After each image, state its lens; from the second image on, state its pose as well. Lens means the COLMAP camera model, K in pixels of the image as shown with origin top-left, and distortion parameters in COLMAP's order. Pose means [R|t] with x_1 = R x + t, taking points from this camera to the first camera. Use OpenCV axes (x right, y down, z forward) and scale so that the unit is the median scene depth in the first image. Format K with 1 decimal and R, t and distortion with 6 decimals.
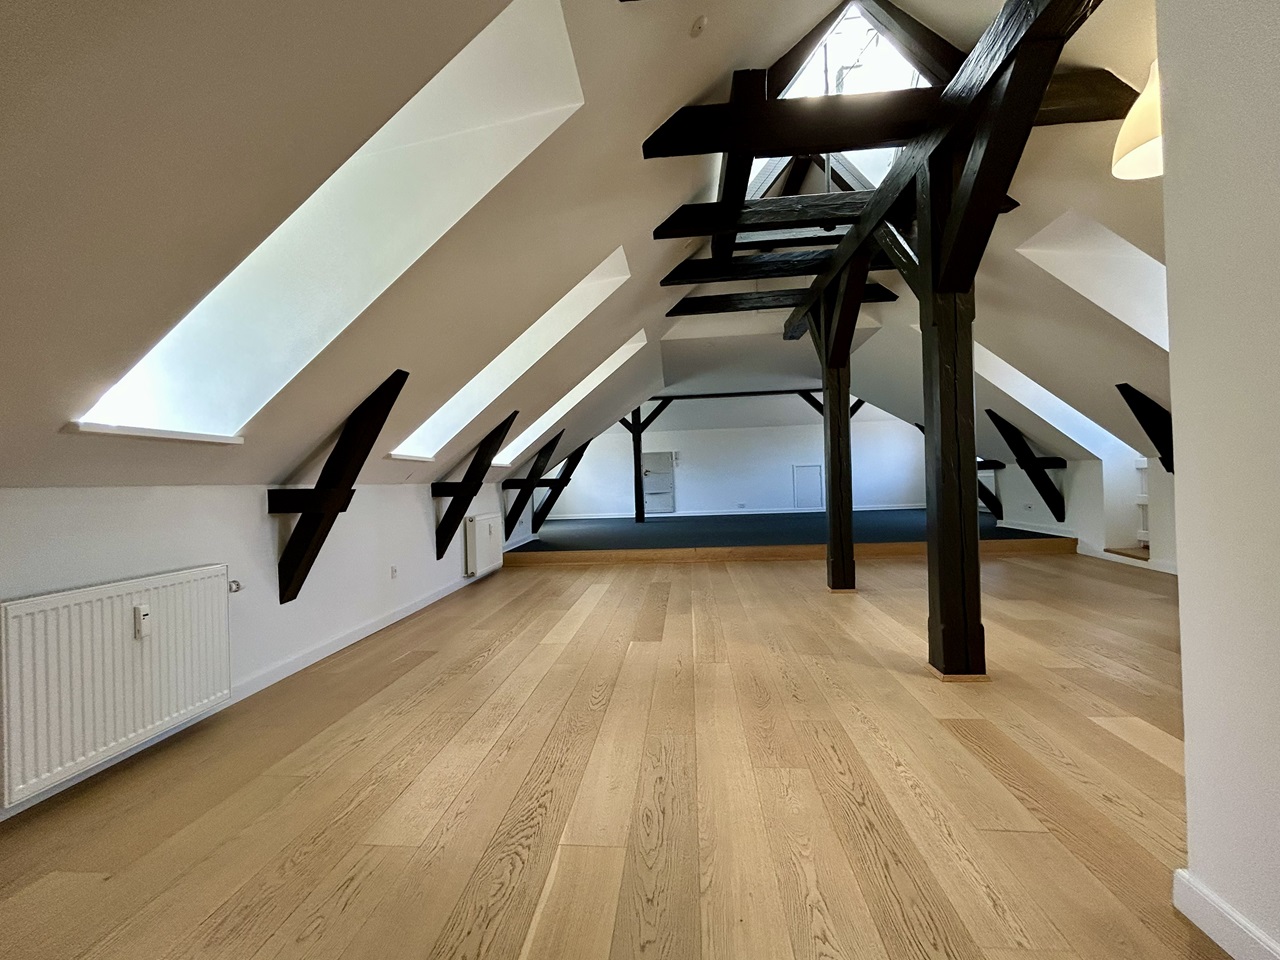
lens RADIAL K [[533.3, 0, 635.4], [0, 533.3, 484.5], [0, 0, 1]] dist [-0.003804, -0.000250]
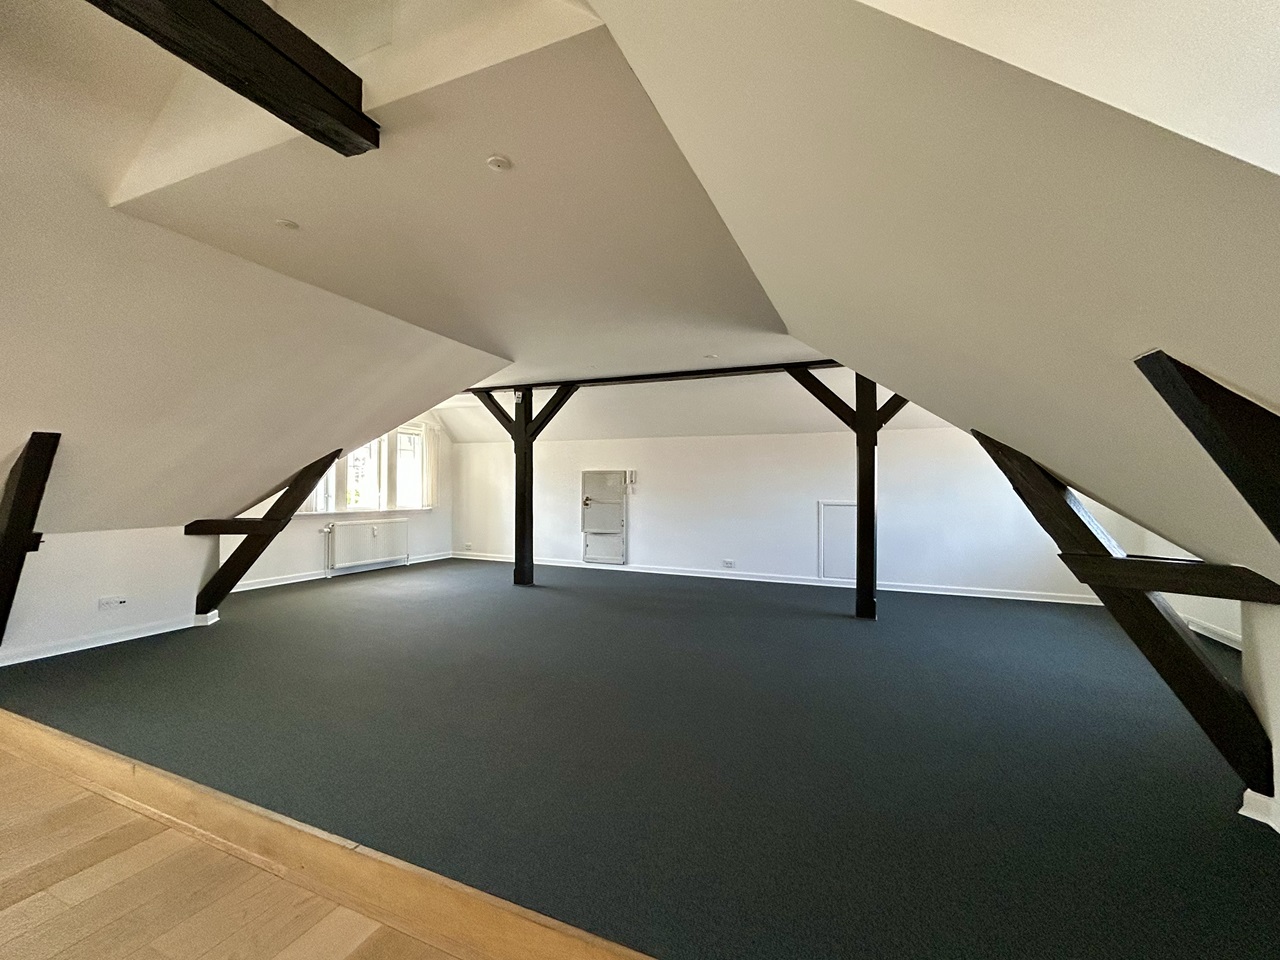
lens RADIAL K [[533.3, 0, 638.7], [0, 533.3, 484.8], [0, 0, 1]] dist [-0.003804, -0.000250]
pose [[0.953243, 0.040101, -0.299532, 0.526000], [-0.040574, 0.999166, 0.004644, -0.090345], [0.299468, 0.007726, 0.954075, 0.742288]]
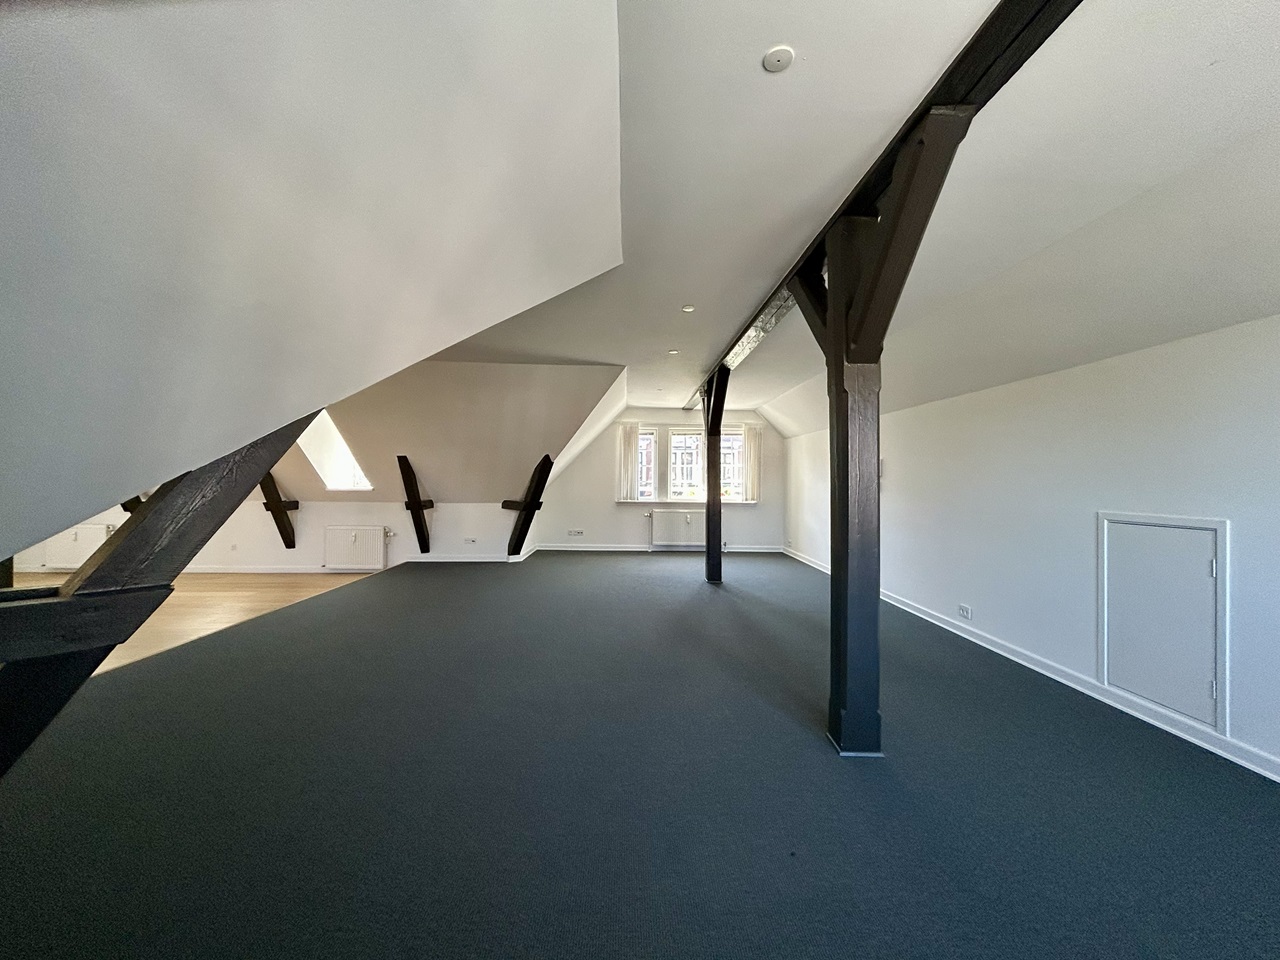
lens RADIAL K [[533.3, 0, 638.9], [0, 533.3, 480.7], [0, 0, 1]] dist [-0.003804, -0.000250]
pose [[0.122256, 0.040040, -0.991691, 1.012537], [-0.015767, 0.999138, 0.038397, -0.112995], [0.992373, 0.010941, 0.122782, 1.403621]]
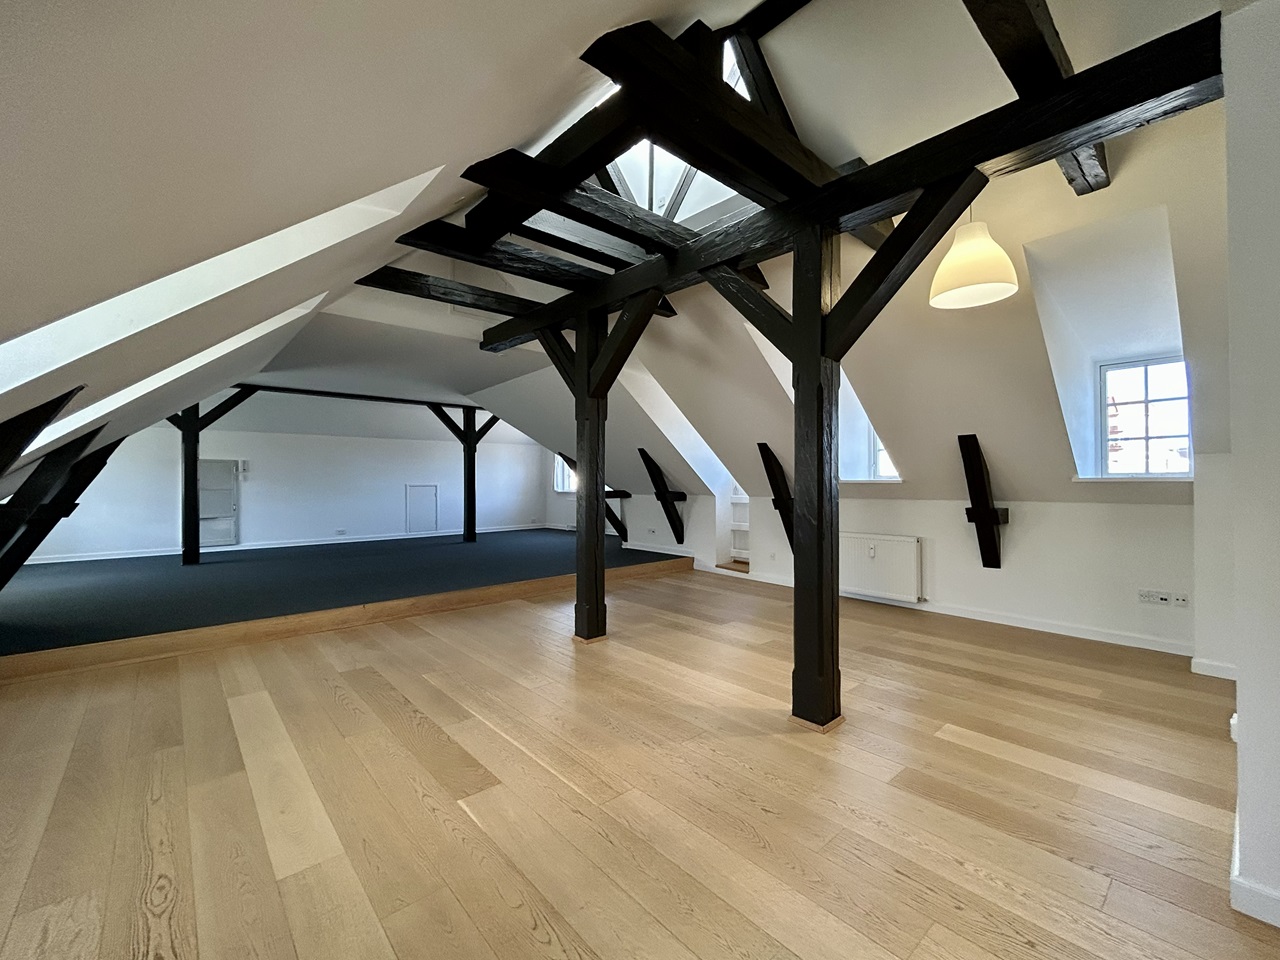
lens RADIAL K [[533.3, 0, 634.1], [0, 533.3, 480.2], [0, 0, 1]] dist [-0.003804, -0.000250]
pose [[0.680157, 0.035332, 0.732215, -0.175138], [-0.013679, 0.999276, -0.035511, -0.030254], [-0.732939, 0.014137, 0.680147, 0.225994]]
